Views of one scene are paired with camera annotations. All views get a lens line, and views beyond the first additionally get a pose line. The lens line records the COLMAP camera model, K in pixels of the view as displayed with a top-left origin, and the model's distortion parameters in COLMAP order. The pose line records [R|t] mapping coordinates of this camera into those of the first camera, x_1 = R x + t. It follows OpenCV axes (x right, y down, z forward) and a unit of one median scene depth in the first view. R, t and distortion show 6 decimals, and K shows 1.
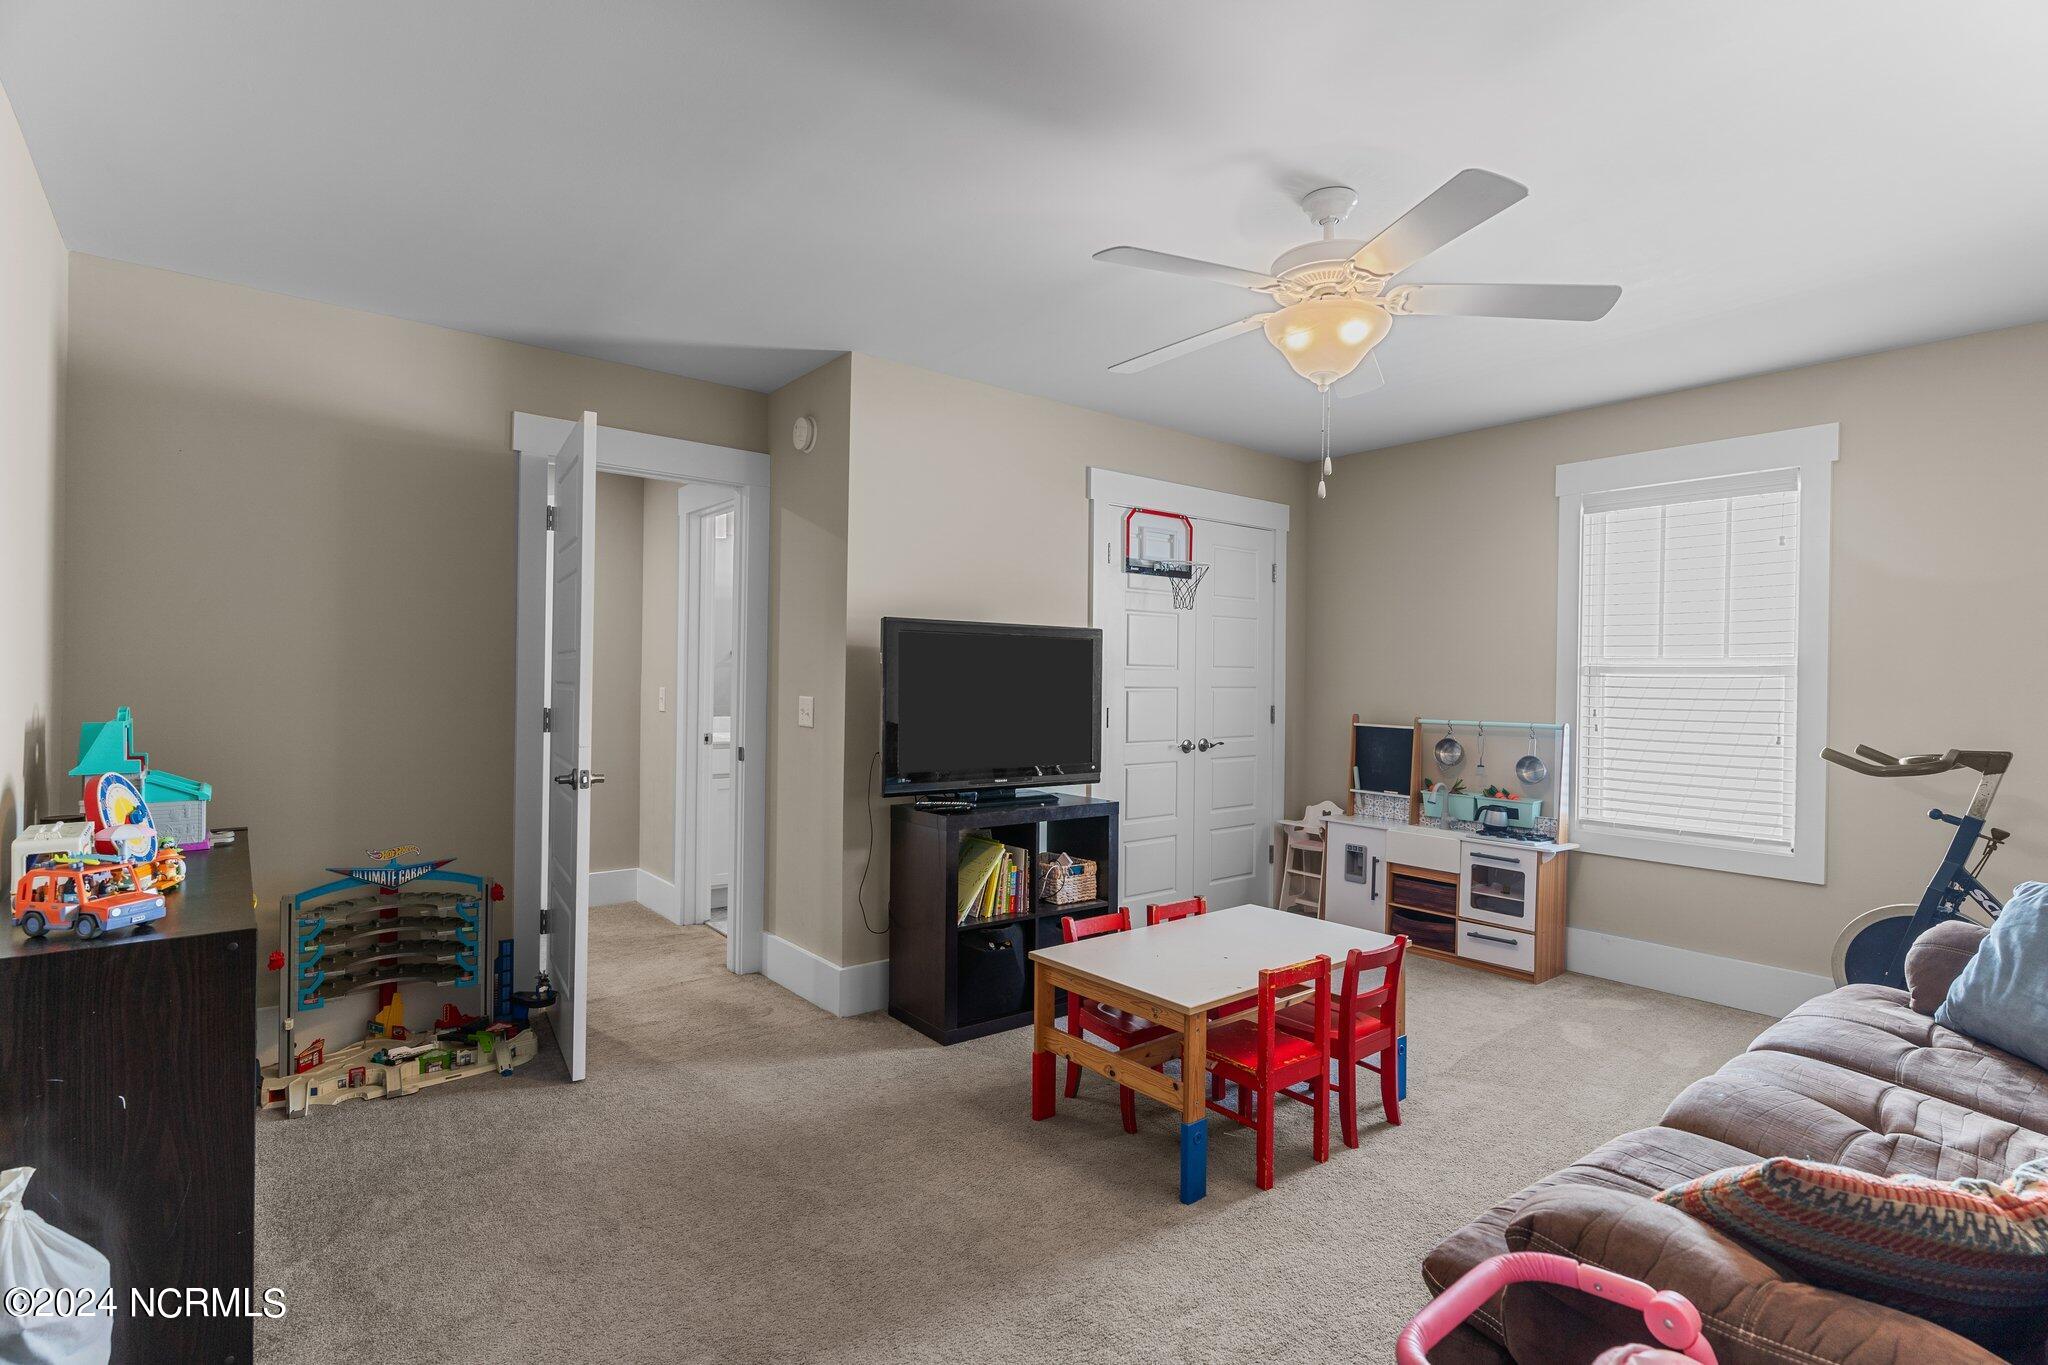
lens RADIAL K [[975.4, 0, 1023.6], [0, 975.4, 679.3], [0, 0, 1]] dist [0.001581, 0.000565]
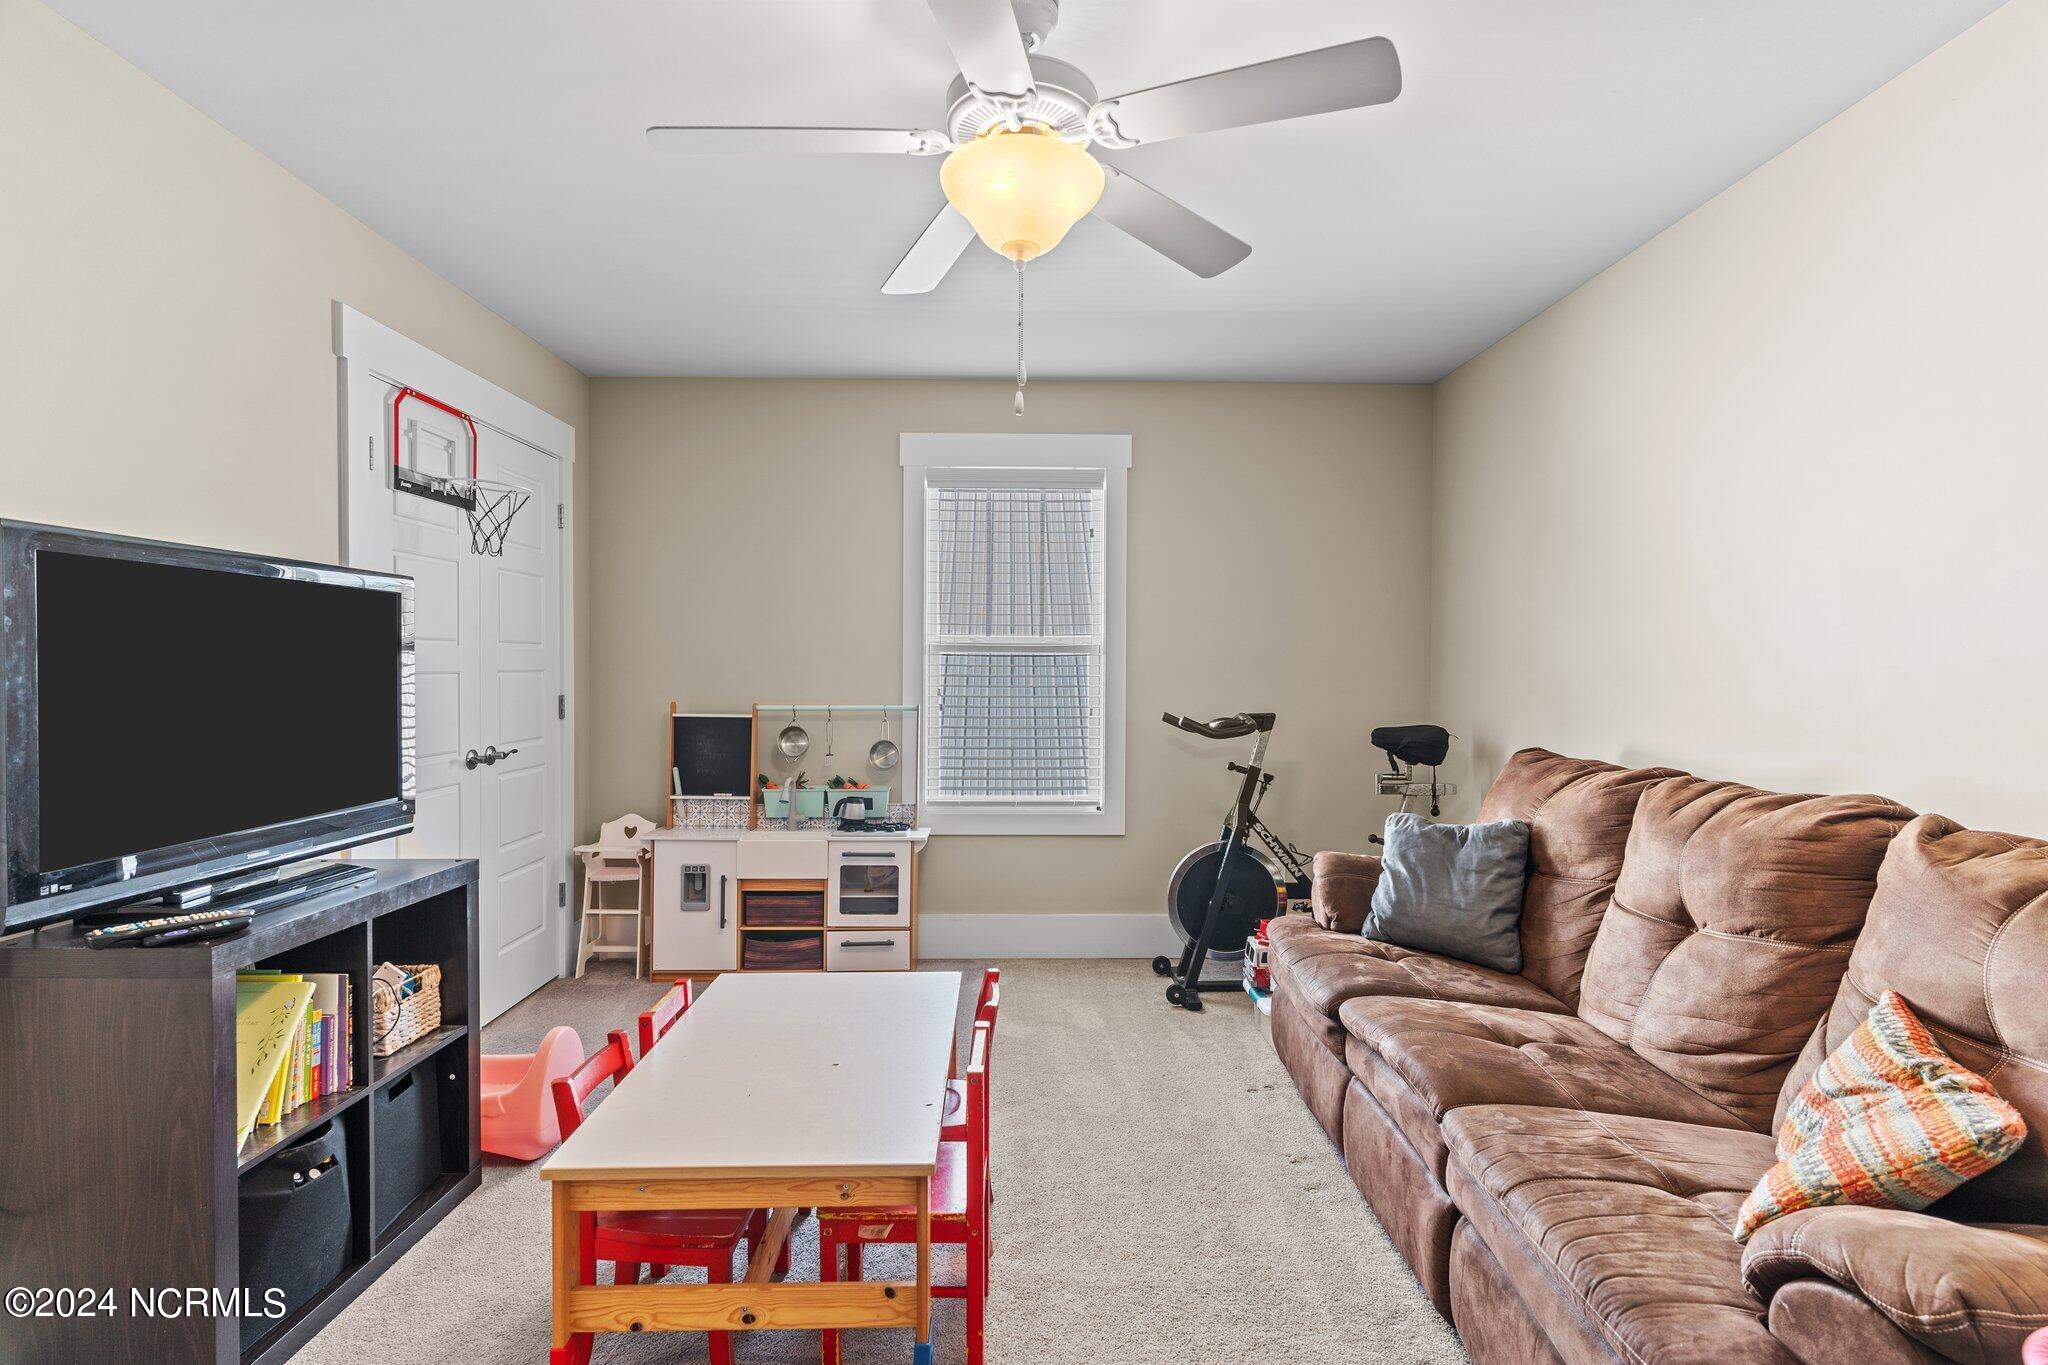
lens RADIAL K [[1033.1, 0, 1024.0], [0, 1033.1, 682.5], [0, 0, 1]] dist [-0.000728, -0.000139]
pose [[0.615377, -0.022340, 0.787917, -0.171561], [0.004212, 0.999677, 0.025054, -0.000936], [-0.788222, -0.012099, 0.615272, 0.278817]]
